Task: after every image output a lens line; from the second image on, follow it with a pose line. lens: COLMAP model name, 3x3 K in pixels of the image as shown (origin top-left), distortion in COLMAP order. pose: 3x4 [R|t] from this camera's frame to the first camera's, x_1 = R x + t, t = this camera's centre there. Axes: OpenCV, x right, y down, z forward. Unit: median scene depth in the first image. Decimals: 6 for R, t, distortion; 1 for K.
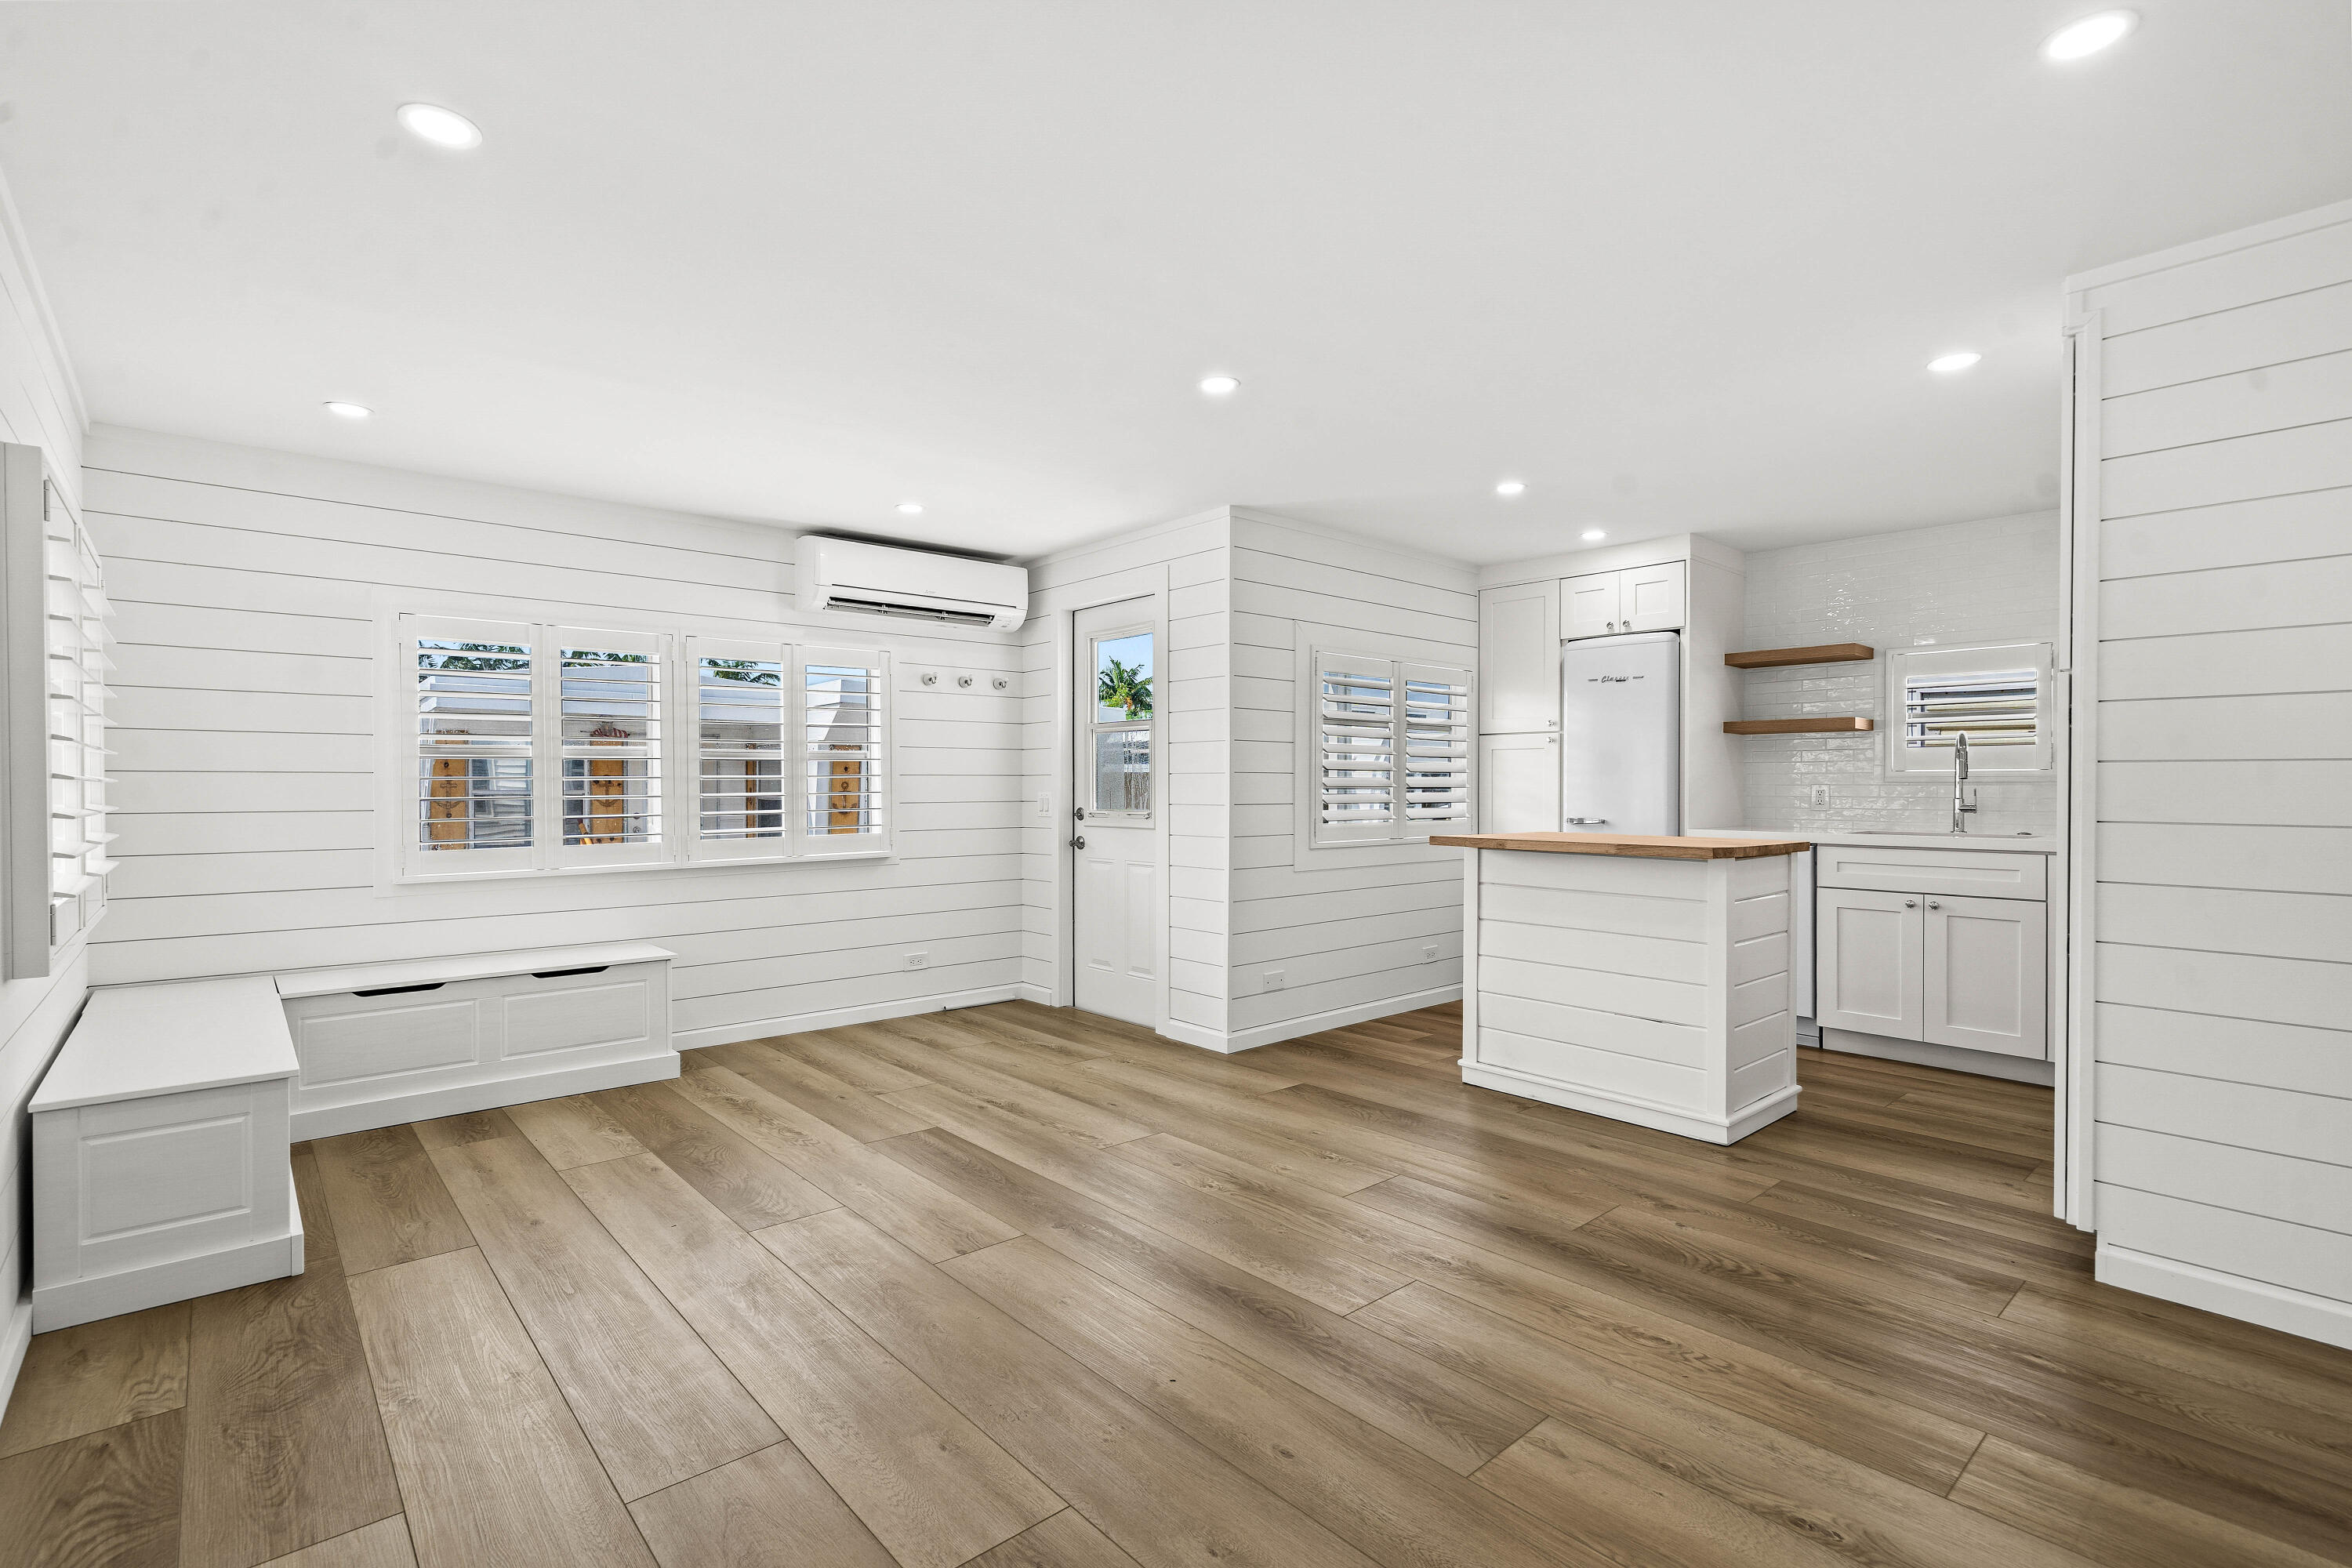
lens RADIAL K [[1081.7, 0, 1176.0], [0, 1081.7, 784.0], [0, 0, 1]] dist [-0.000225, 0.000254]
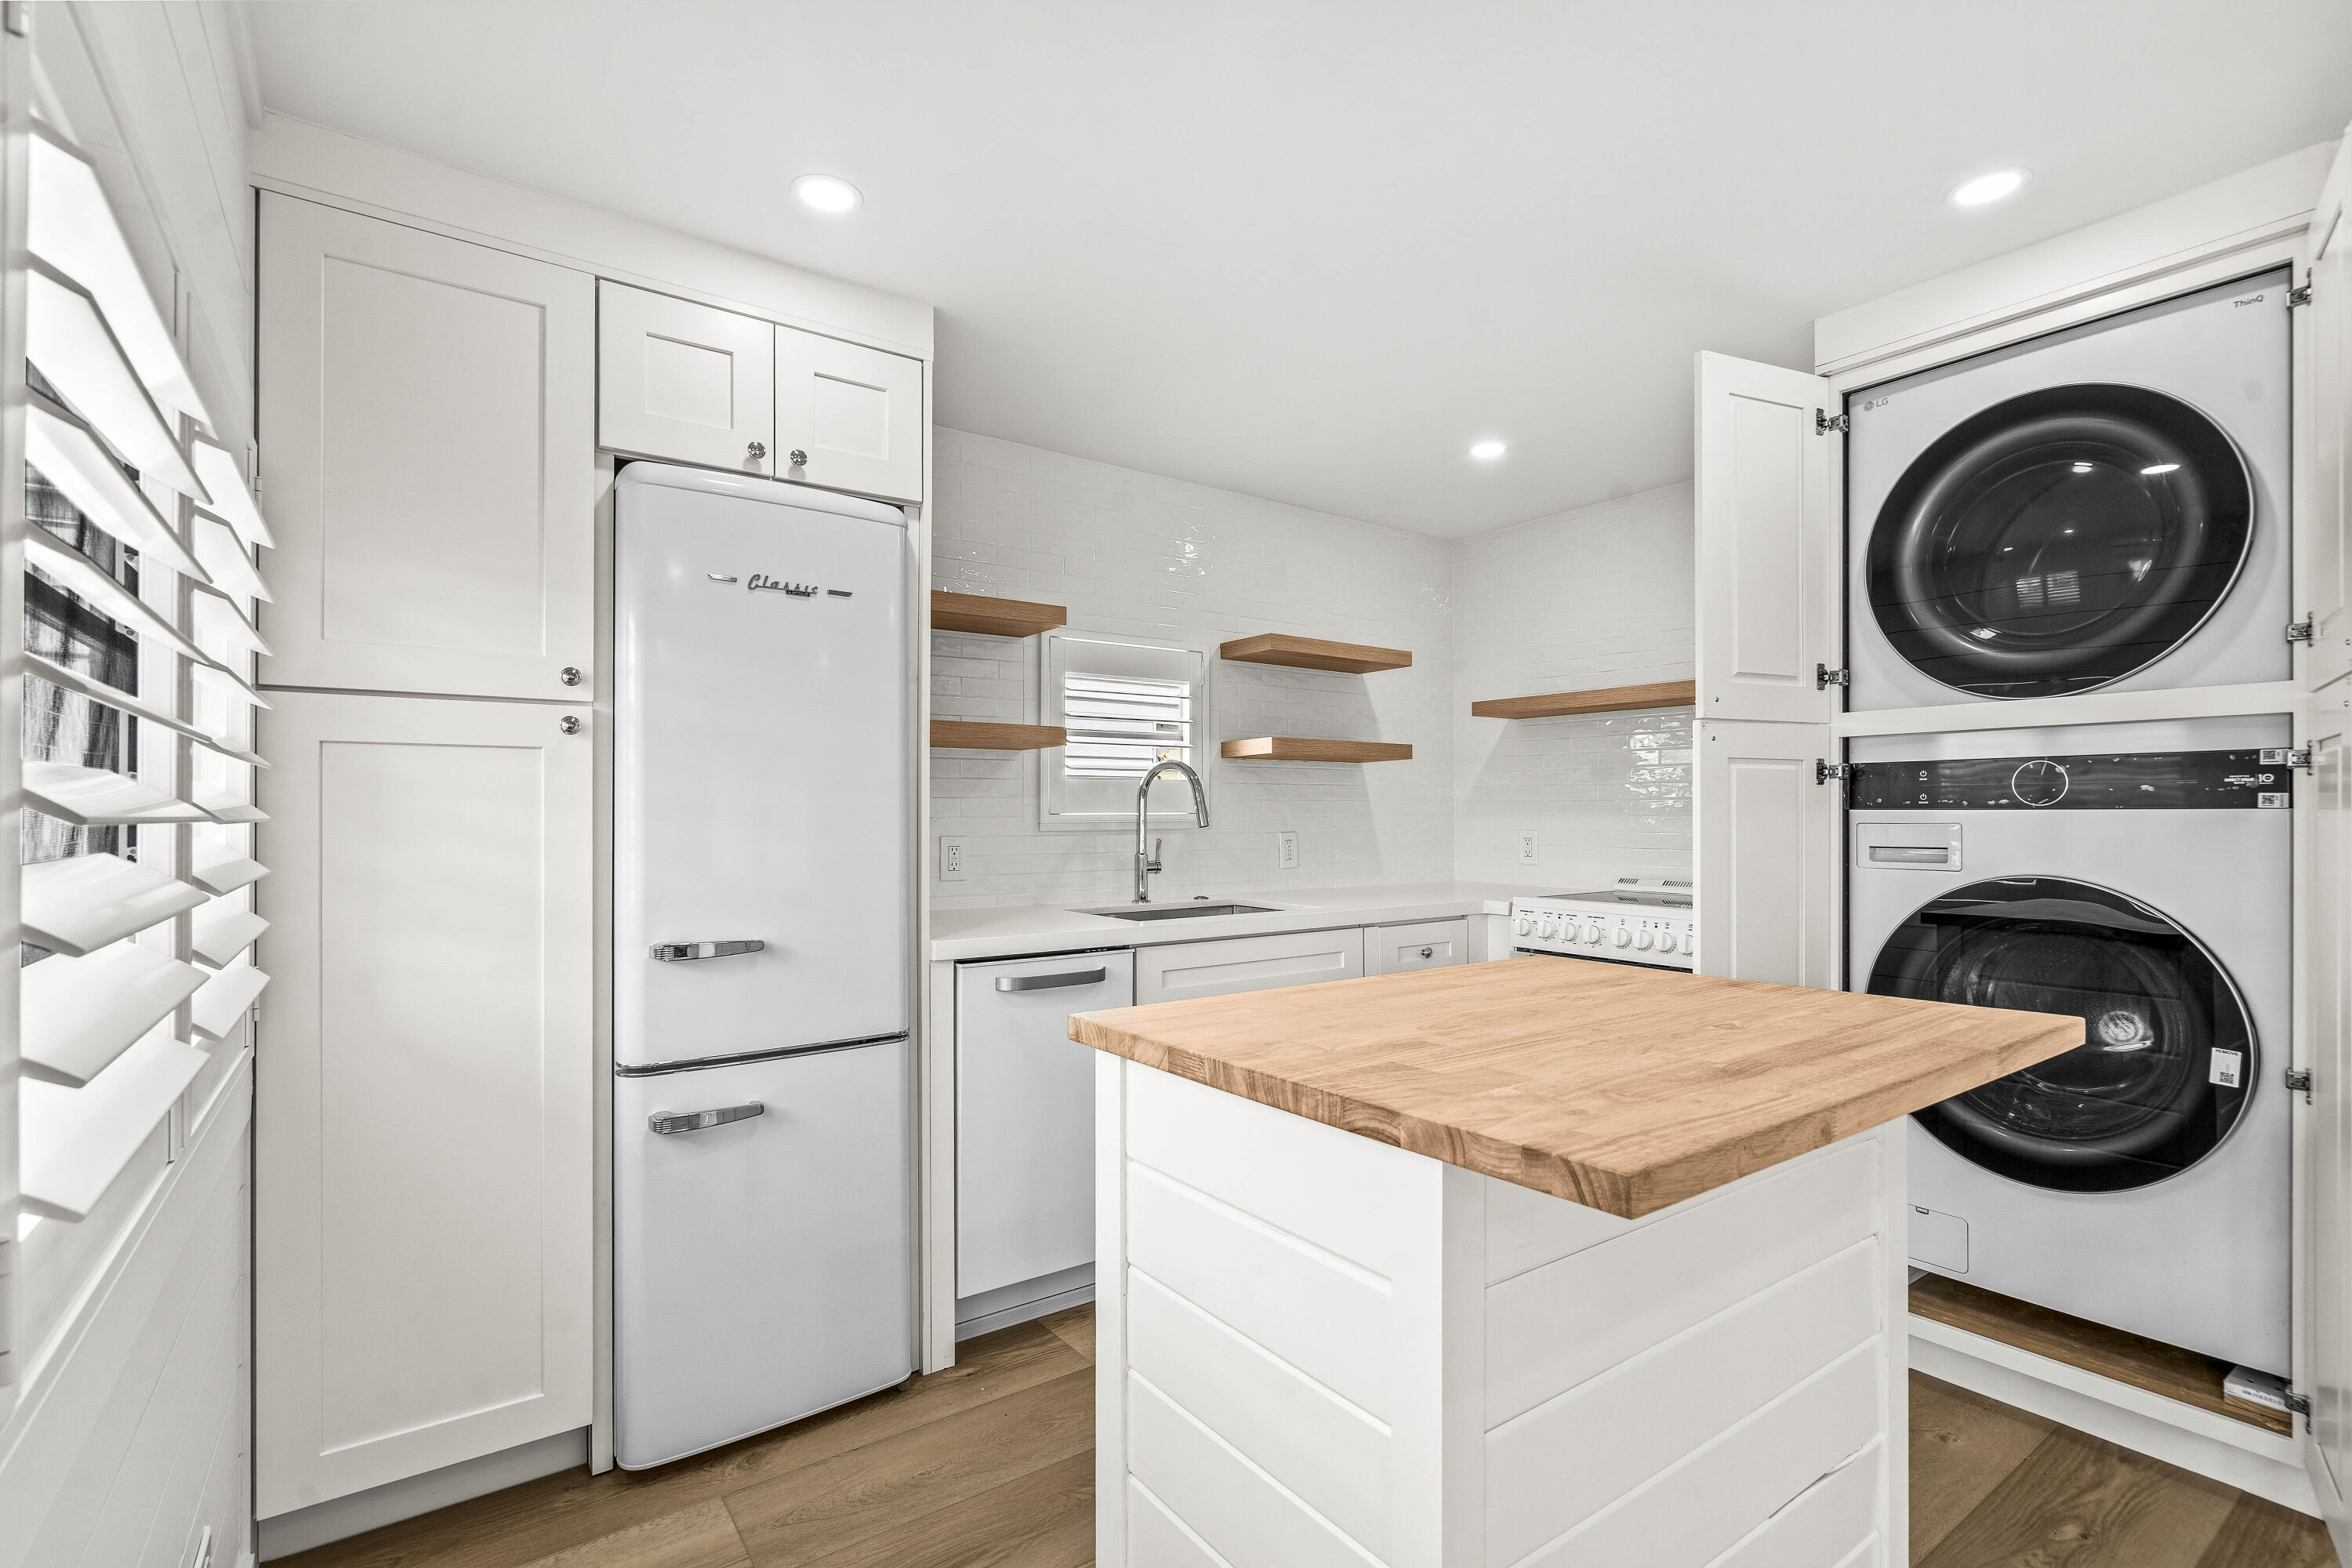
lens RADIAL K [[1081.3, 0, 1173.0], [0, 1081.3, 801.4], [0, 0, 1]] dist [-0.004942, 0.000671]
pose [[0.099796, 0.004183, 0.994999, 0.023268], [-0.002685, 0.999989, -0.003935, -0.017553], [-0.995004, -0.002279, 0.099806, 0.884484]]
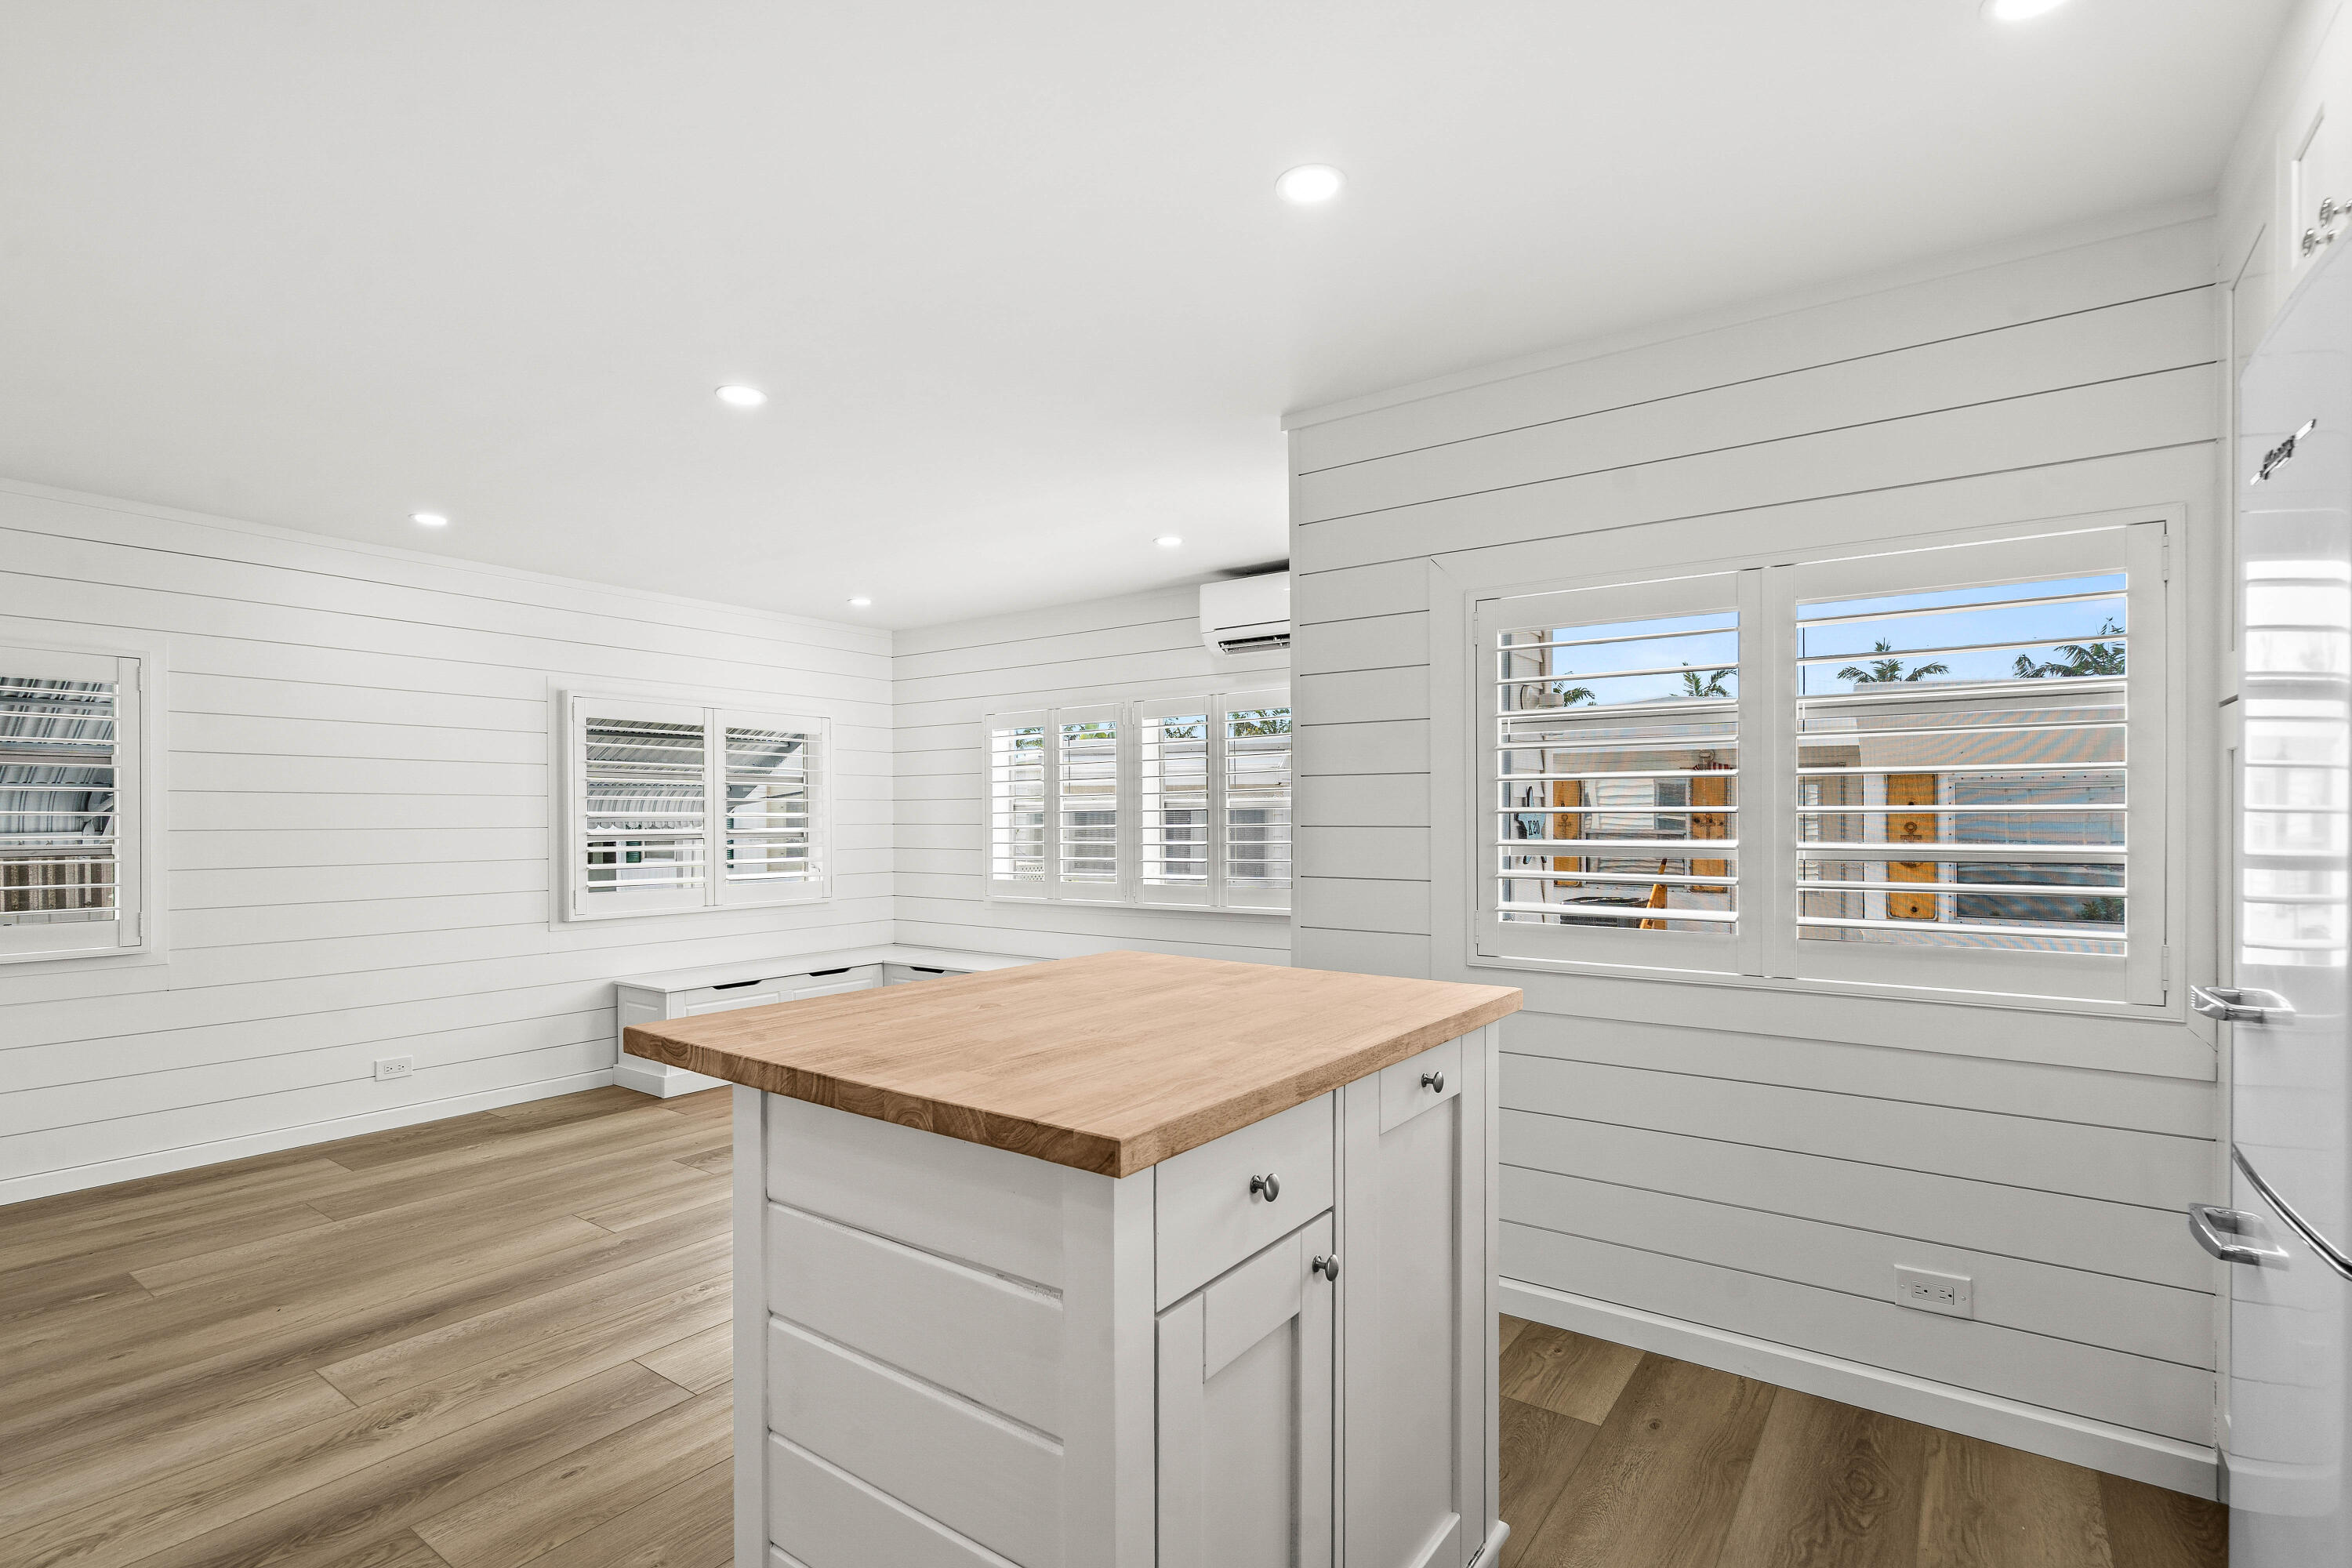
lens RADIAL K [[1109.5, 0, 1173.2], [0, 1109.5, 814.7], [0, 0, 1]] dist [-0.001592, -0.000893]
pose [[0.219925, -0.003216, -0.975511, 0.650914], [0.002241, 0.999994, -0.002792, -0.014917], [0.975514, -0.001572, 0.219931, 0.748315]]
